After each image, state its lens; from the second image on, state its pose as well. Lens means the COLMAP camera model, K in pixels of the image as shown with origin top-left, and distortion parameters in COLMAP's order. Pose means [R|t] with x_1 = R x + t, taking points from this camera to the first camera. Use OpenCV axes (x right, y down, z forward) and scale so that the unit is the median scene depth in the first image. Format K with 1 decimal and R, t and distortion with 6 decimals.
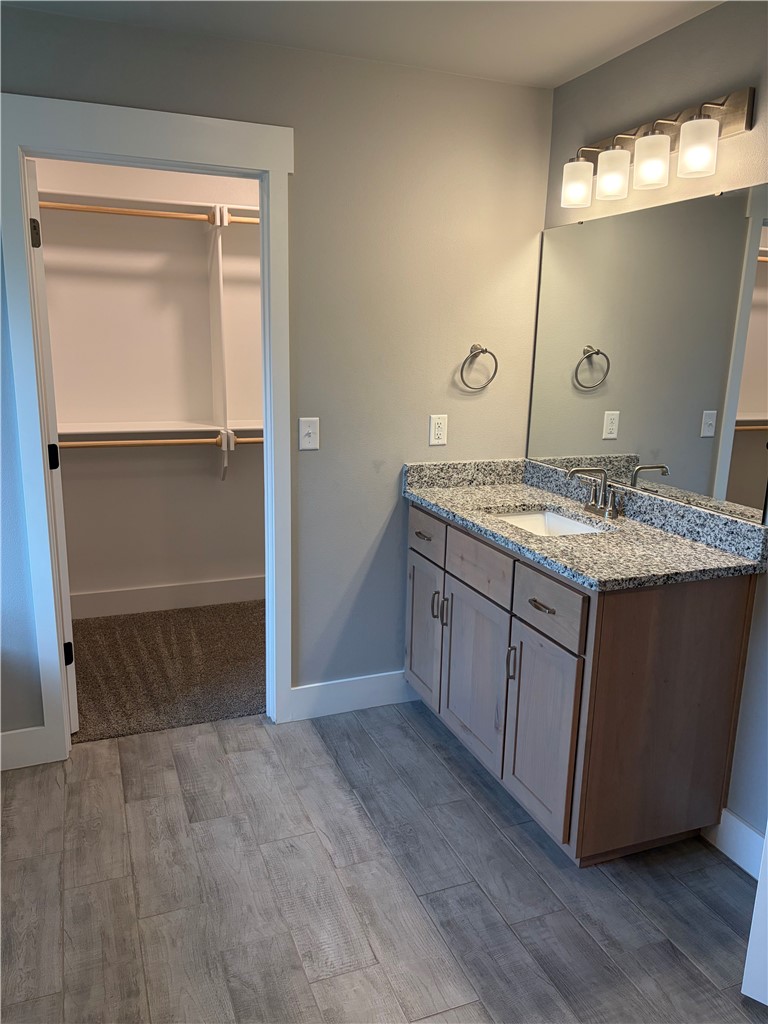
lens RADIAL K [[768.6, 0, 381.4], [0, 768.6, 512.3], [0, 0, 1]] dist [0.052635, -0.059049]
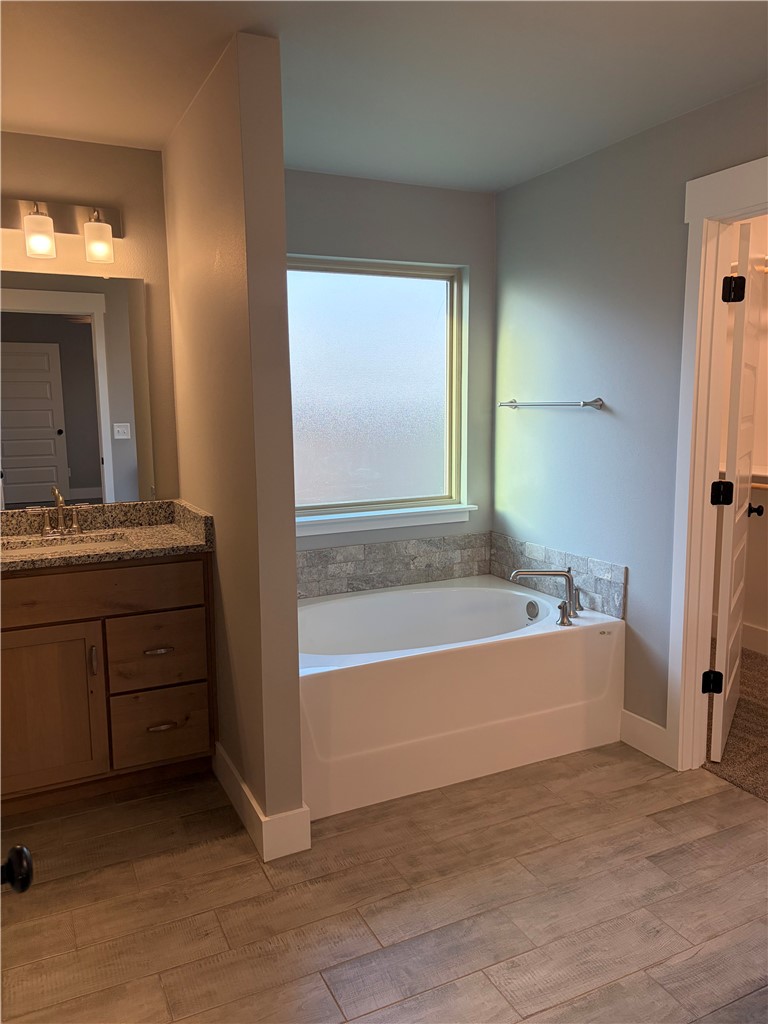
lens RADIAL K [[768.6, 0, 383.2], [0, 768.6, 511.8], [0, 0, 1]] dist [0.052635, -0.059049]
pose [[0.087711, 0.129497, -0.987693, 0.631447], [-0.212834, 0.971055, 0.108415, -0.065010], [0.973144, 0.200705, 0.112734, 0.455440]]
